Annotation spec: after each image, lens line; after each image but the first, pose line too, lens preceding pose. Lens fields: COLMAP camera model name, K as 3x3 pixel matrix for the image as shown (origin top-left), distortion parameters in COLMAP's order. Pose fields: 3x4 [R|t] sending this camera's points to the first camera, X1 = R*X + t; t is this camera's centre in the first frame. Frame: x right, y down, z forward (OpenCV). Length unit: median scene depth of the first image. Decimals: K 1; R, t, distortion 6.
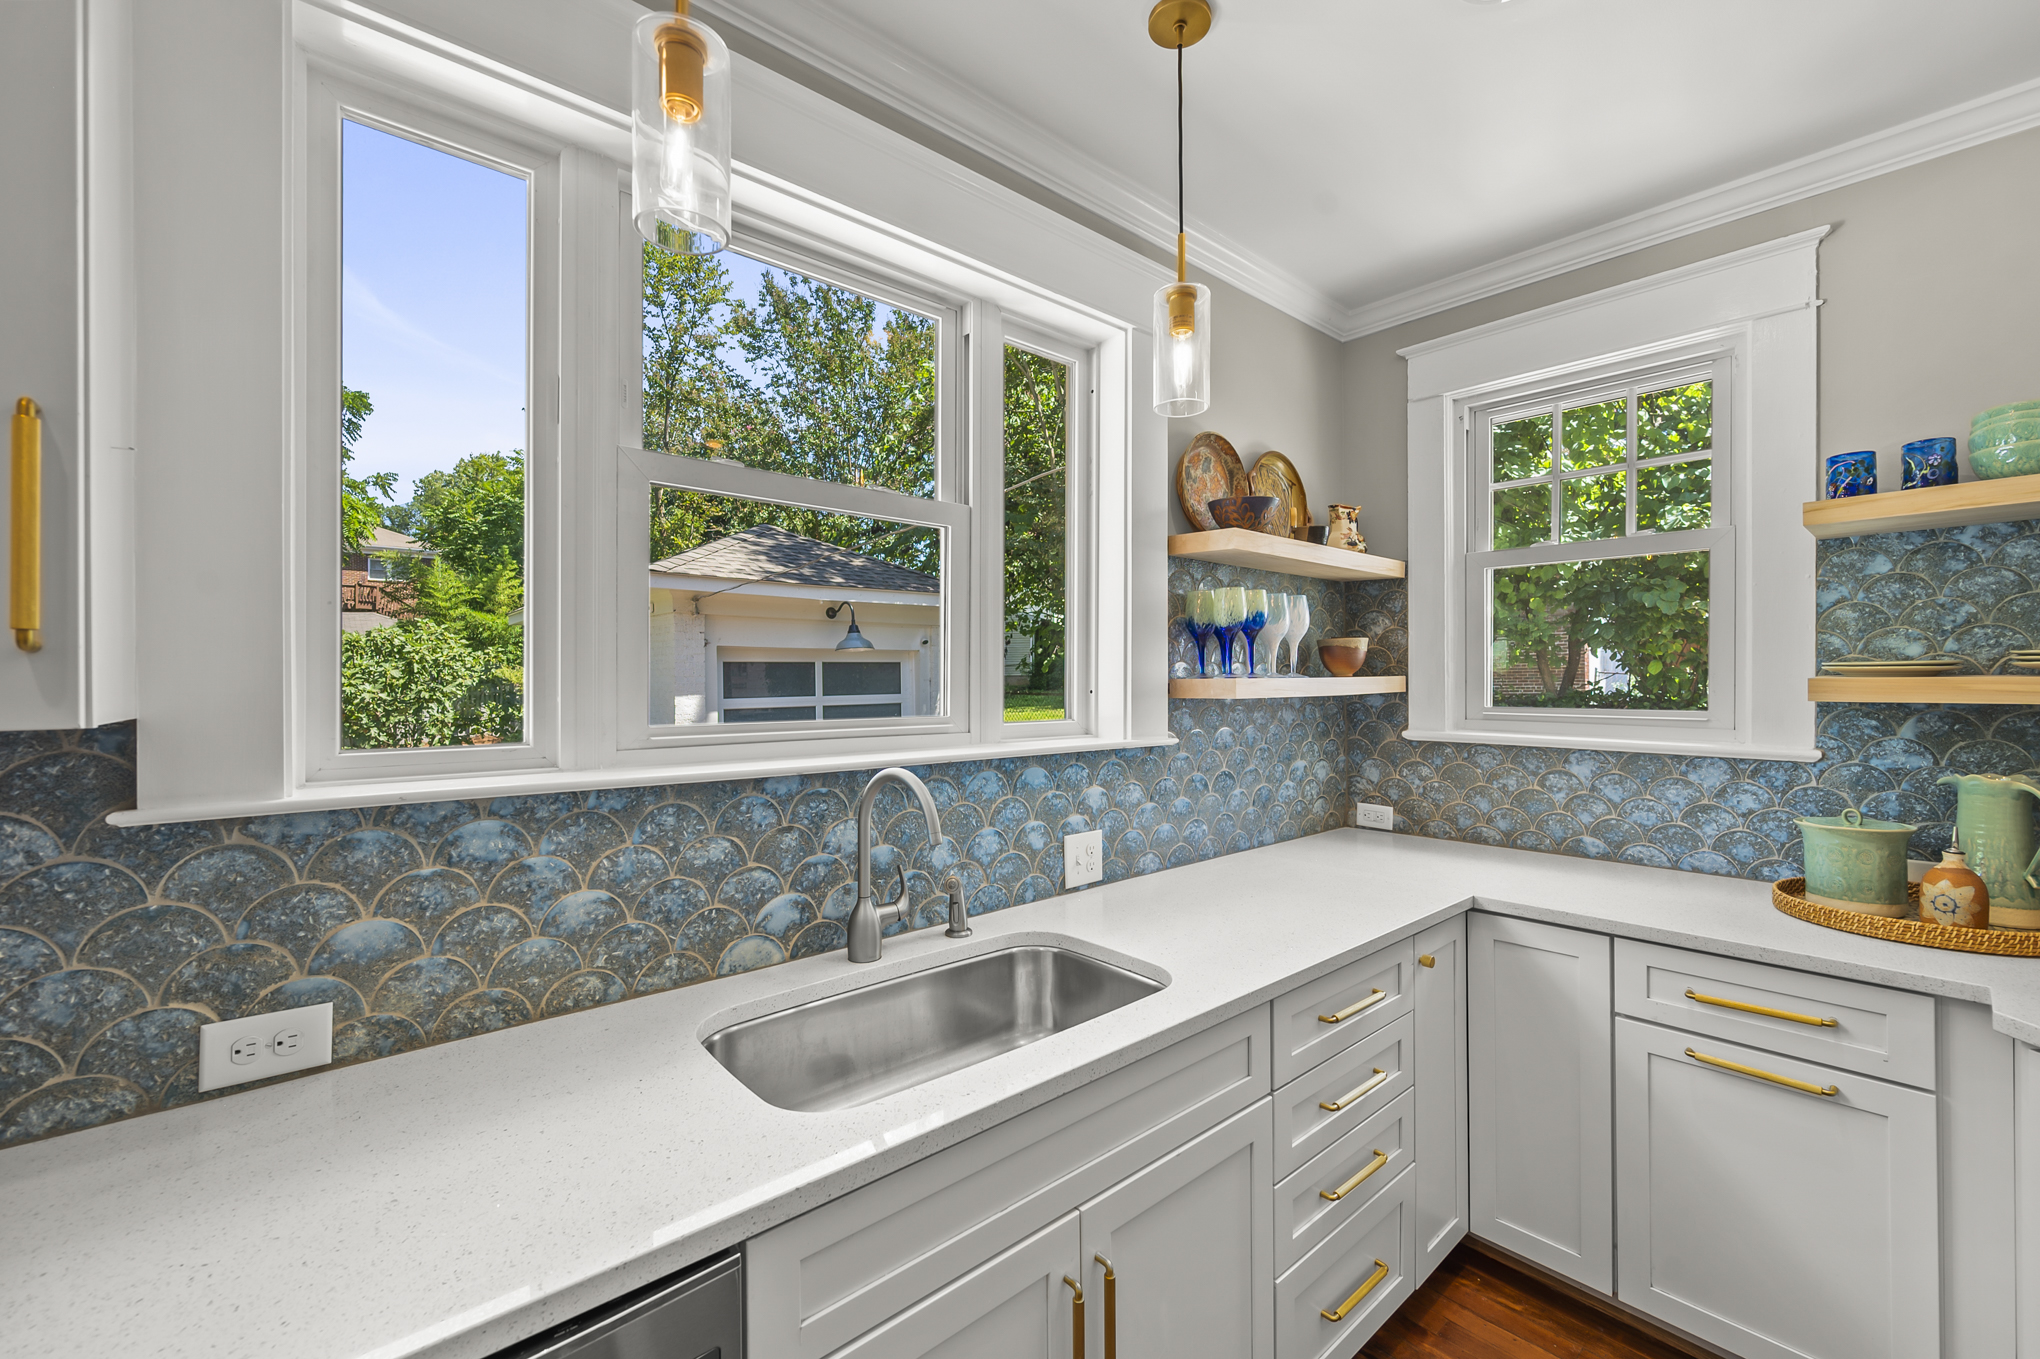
lens RADIAL K [[823.6, 0, 1012.5], [0, 823.6, 673.8], [0, 0, 1]] dist [-0.000946, 0.000022]
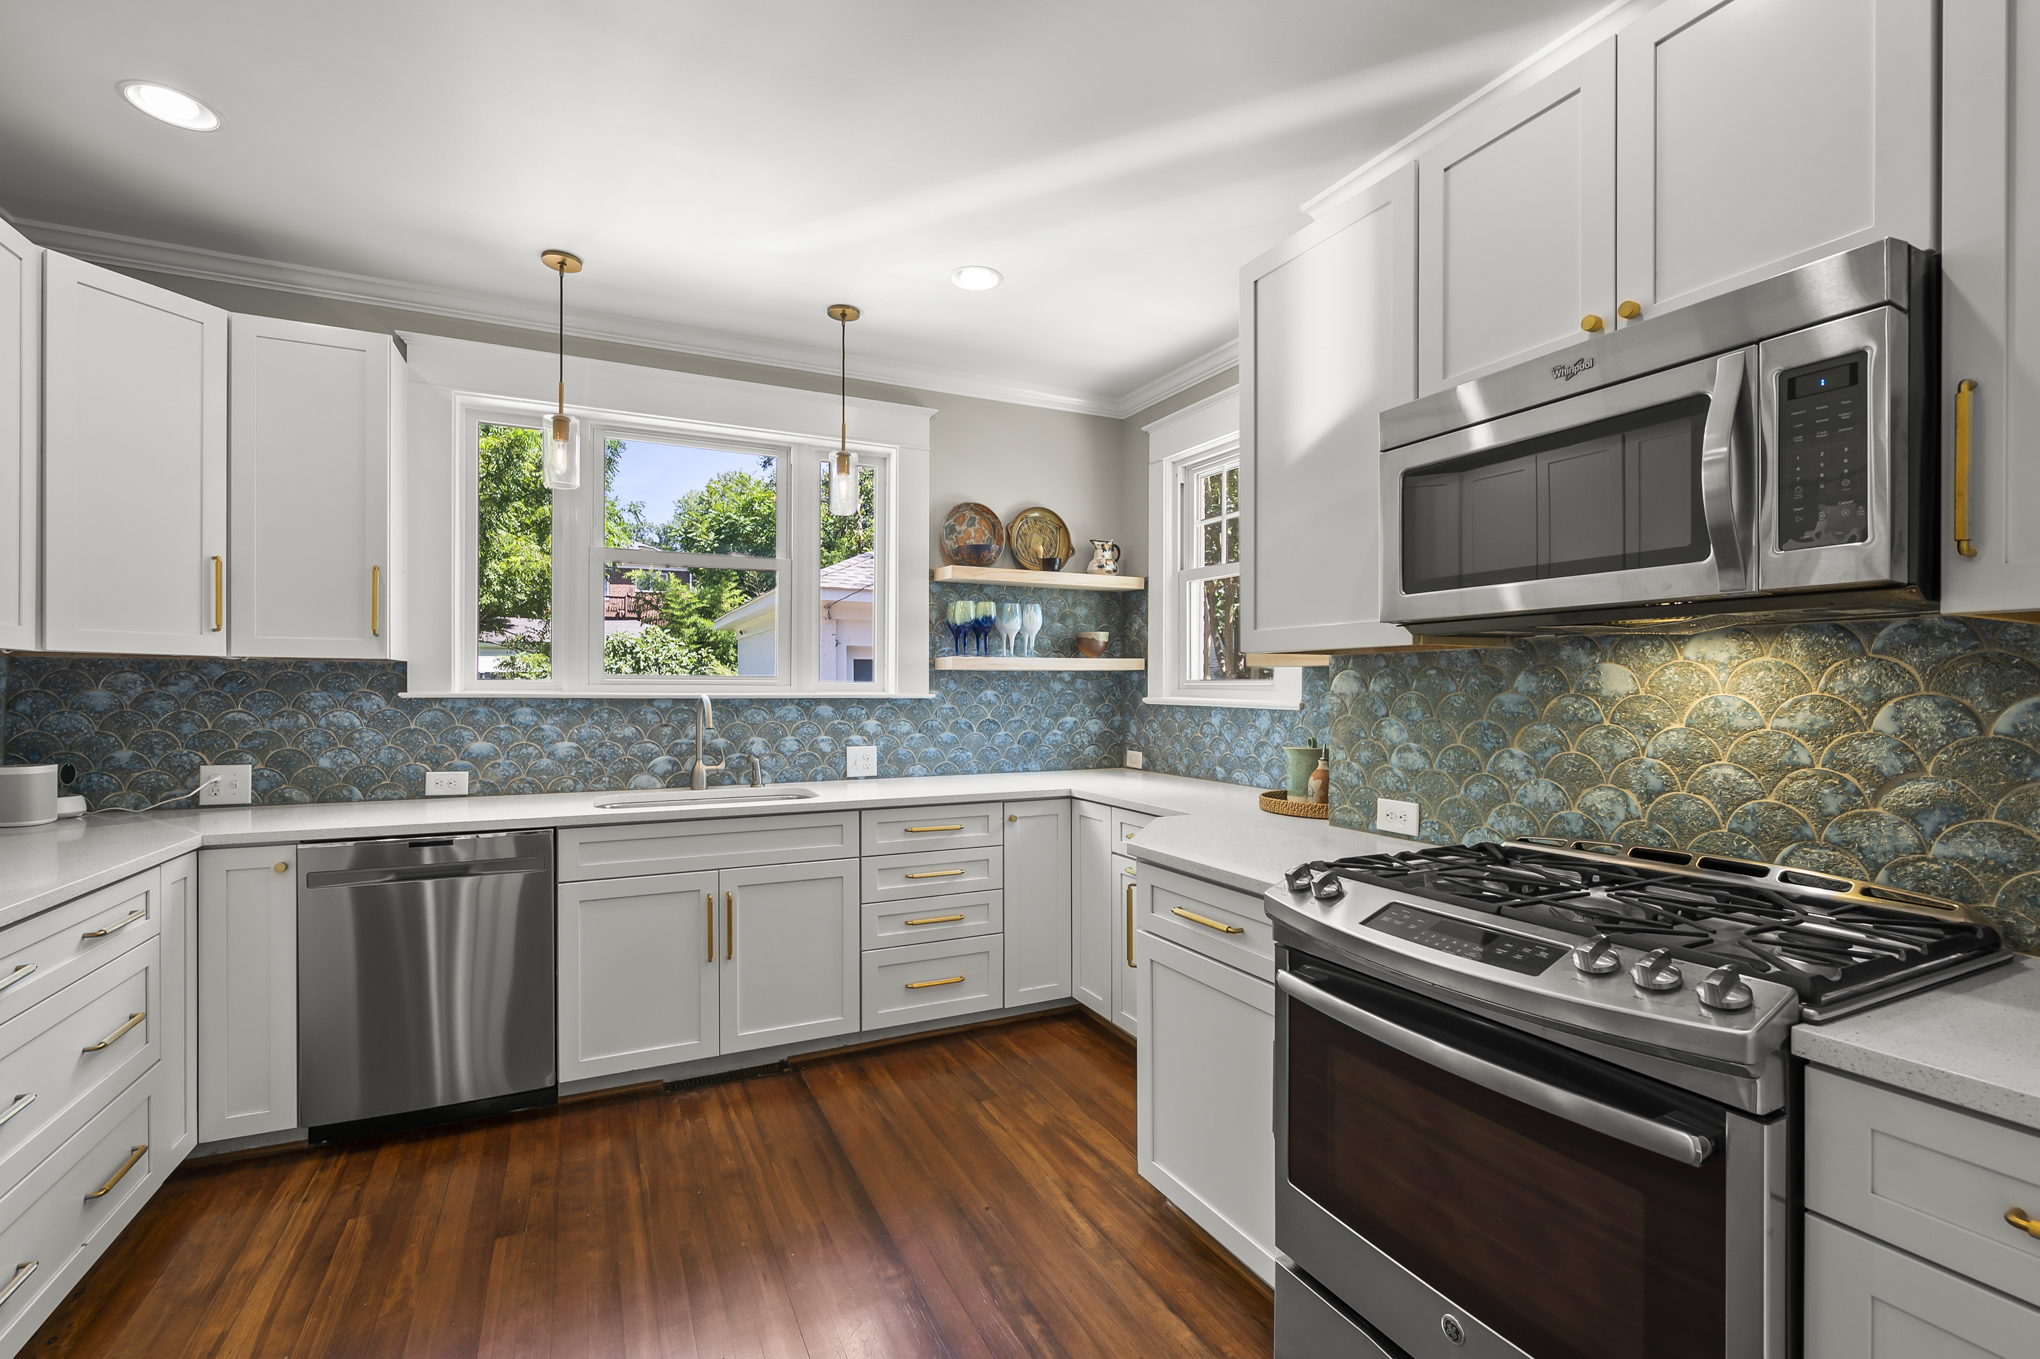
lens RADIAL K [[898.3, 0, 1020.0], [0, 898.3, 679.5], [0, 0, 1]] dist [-0.000751, -0.000036]
pose [[0.963499, 0.005066, -0.267664, 0.910346], [-0.005332, 0.999986, -0.000266, 0.053252], [0.267659, 0.001683, 0.963512, -0.718855]]
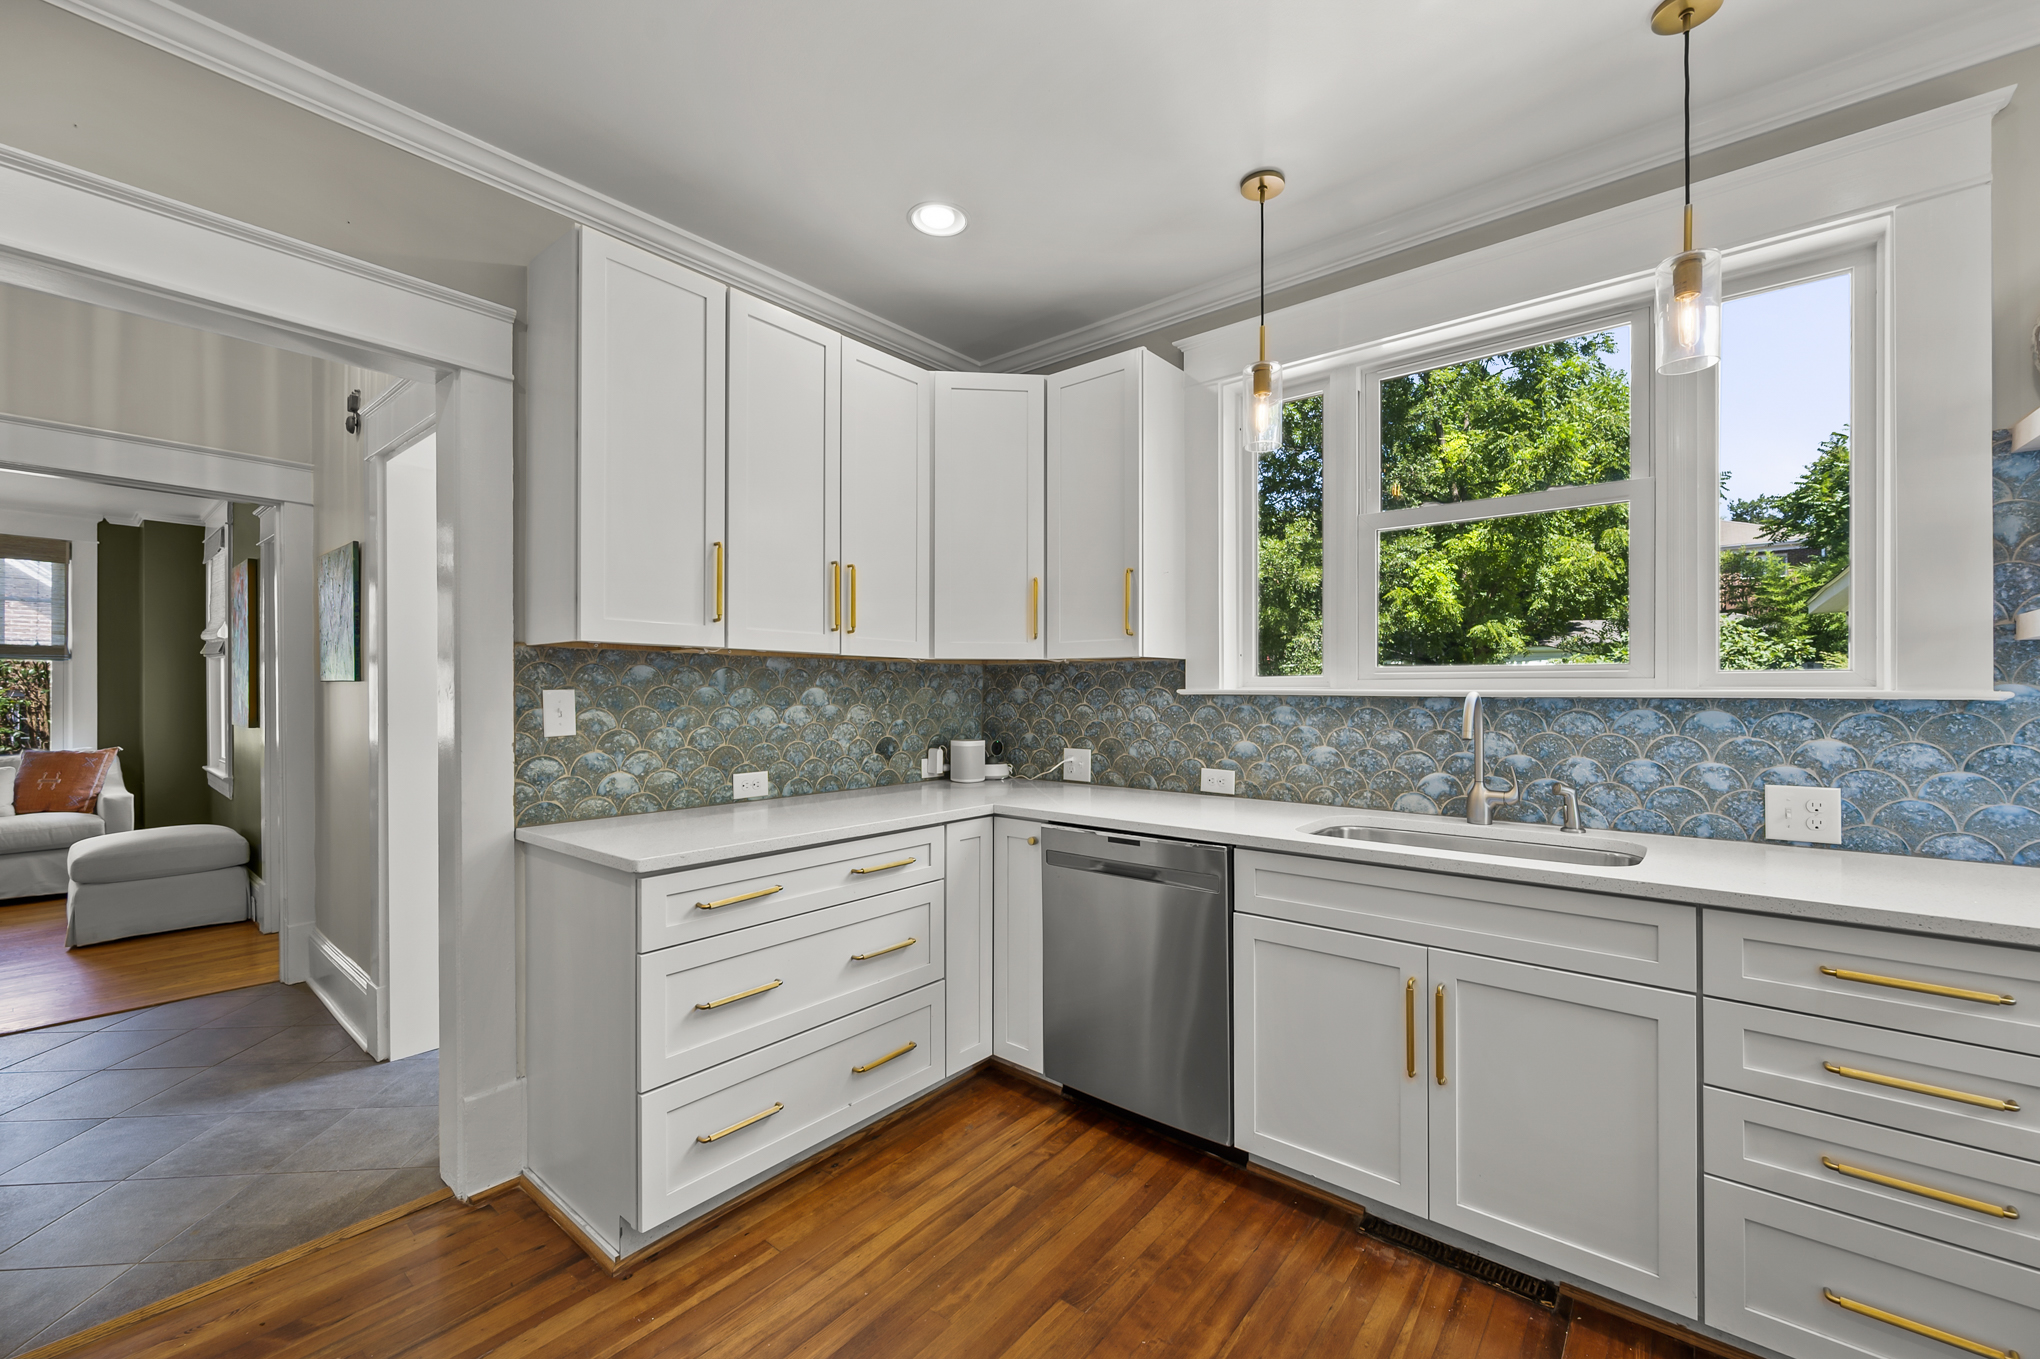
lens RADIAL K [[824.9, 0, 1021.5], [0, 824.9, 687.4], [0, 0, 1]] dist [-0.002270, -0.000123]
pose [[0.157619, 0.001898, -0.987498, 0.881053], [0.007444, 0.999967, 0.003110, 0.070935], [0.987472, -0.007841, 0.157600, -0.028510]]
